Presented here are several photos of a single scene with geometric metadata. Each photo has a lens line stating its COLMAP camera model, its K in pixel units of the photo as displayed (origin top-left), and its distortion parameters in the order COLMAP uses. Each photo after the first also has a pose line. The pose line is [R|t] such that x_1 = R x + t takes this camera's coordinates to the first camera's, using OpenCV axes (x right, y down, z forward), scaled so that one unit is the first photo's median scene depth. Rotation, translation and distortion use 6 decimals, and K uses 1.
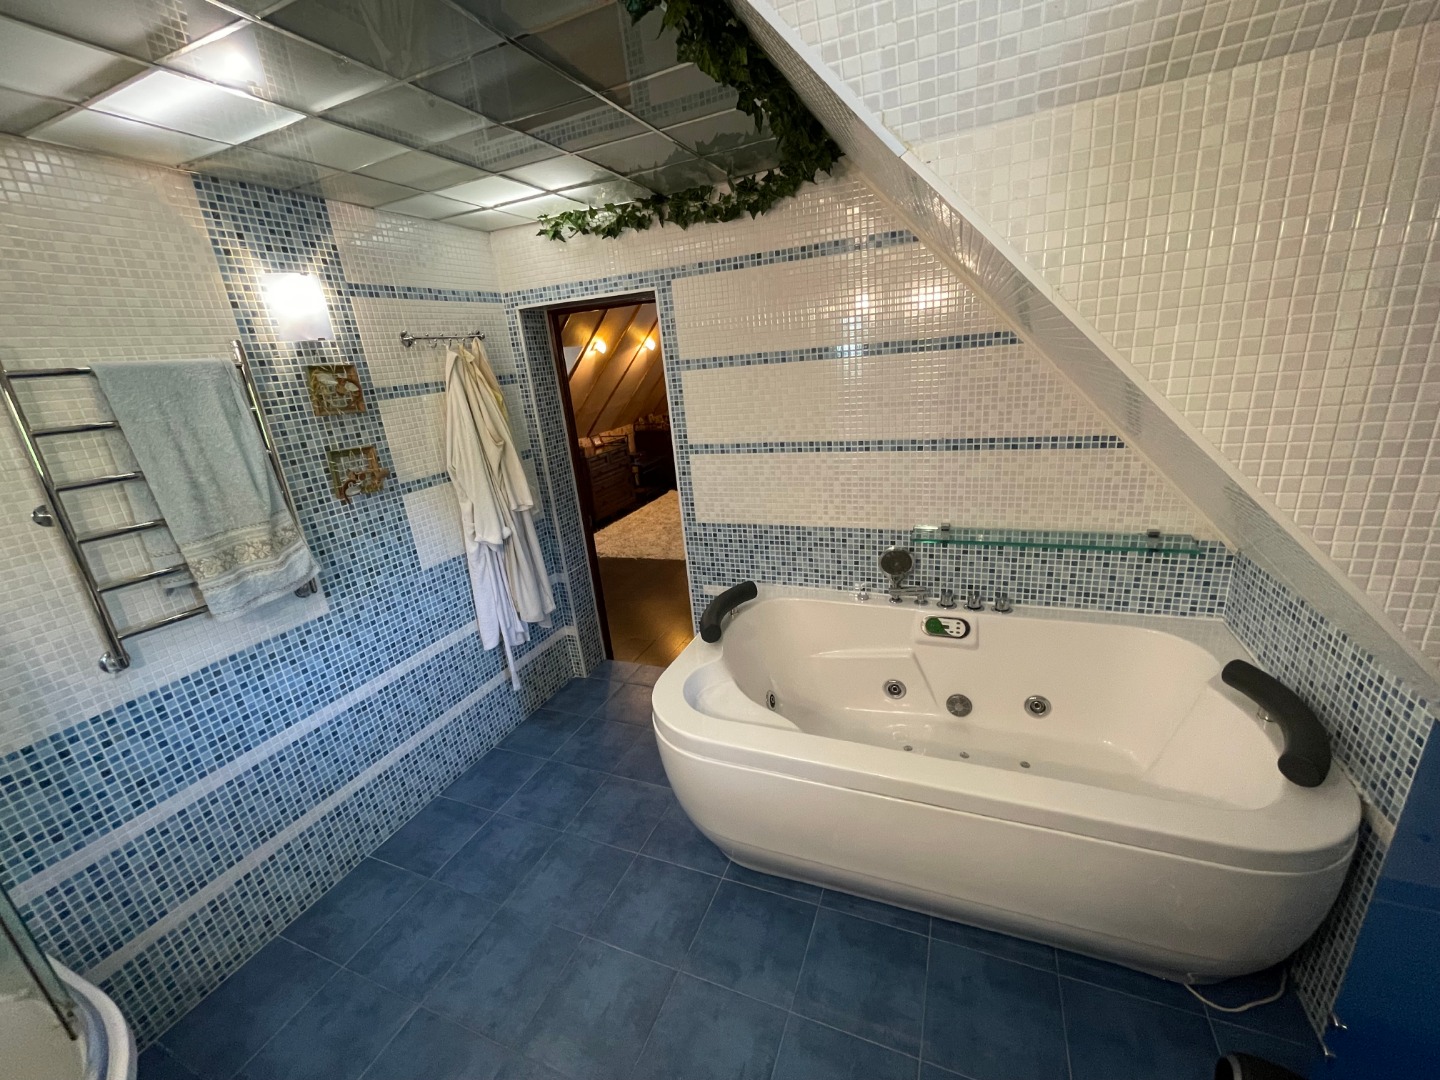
lens RADIAL K [[589.8, 0, 720.1], [0, 589.8, 541.0], [0, 0, 1]] dist [-0.007030, -0.000866]
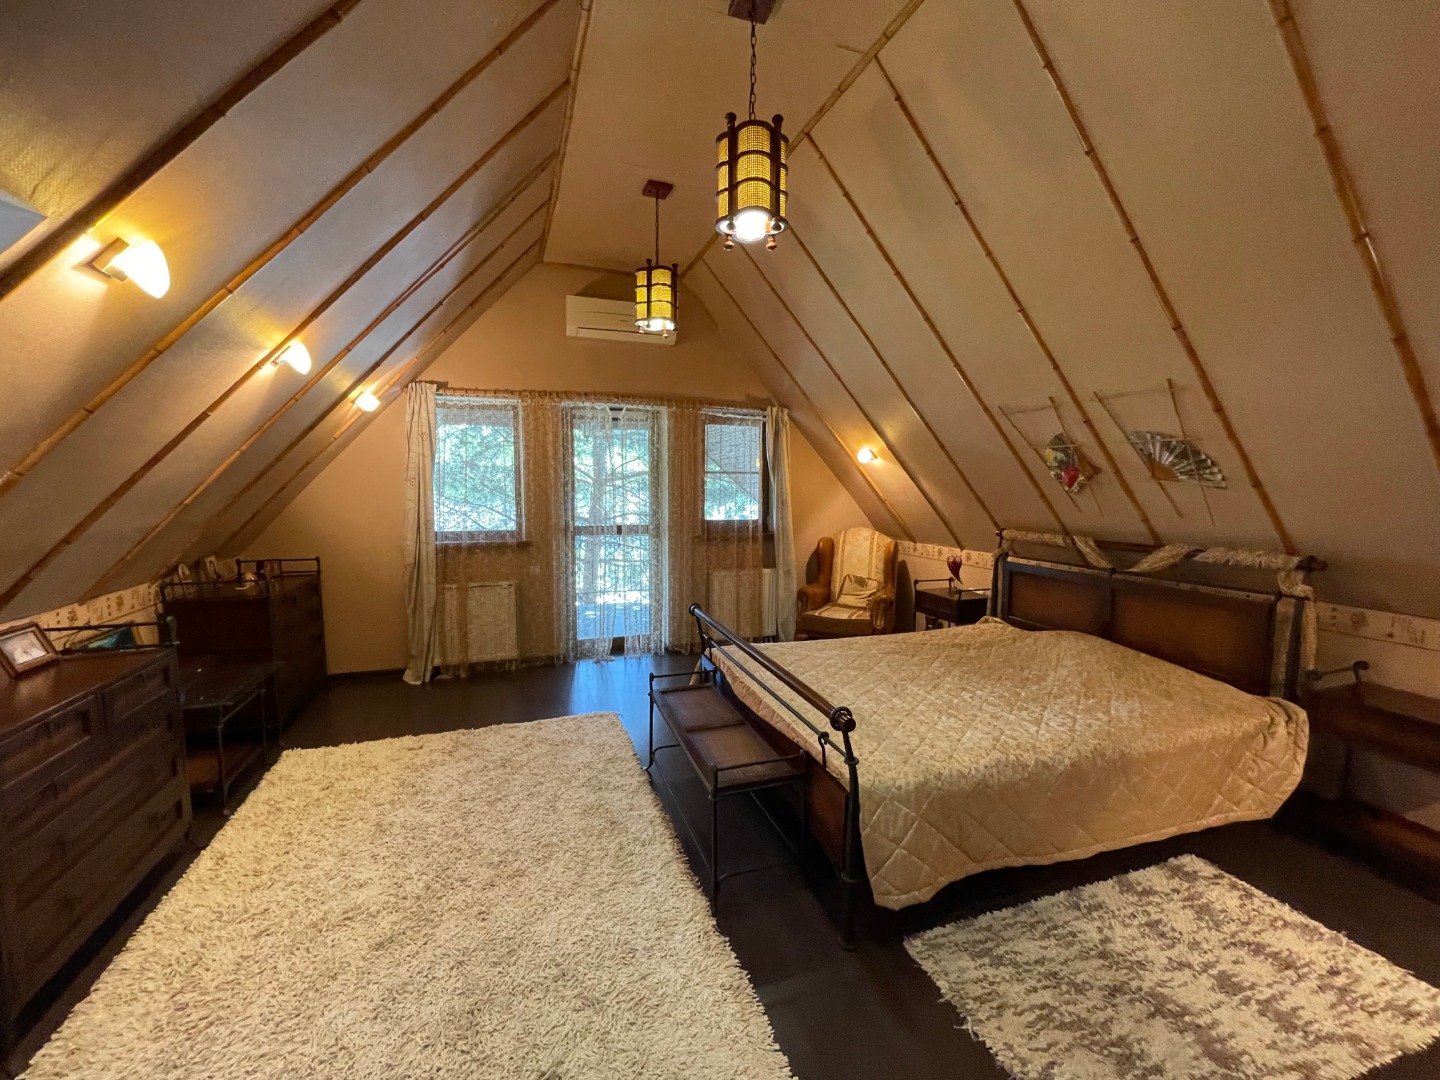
lens RADIAL K [[589.8, 0, 713.5], [0, 589.8, 539.1], [0, 0, 1]] dist [-0.007030, -0.000866]
pose [[0.751010, 0.035584, 0.659332, -0.148927], [0.126365, 0.972344, -0.196414, -0.126390], [-0.648087, 0.230825, 0.725743, 0.583219]]
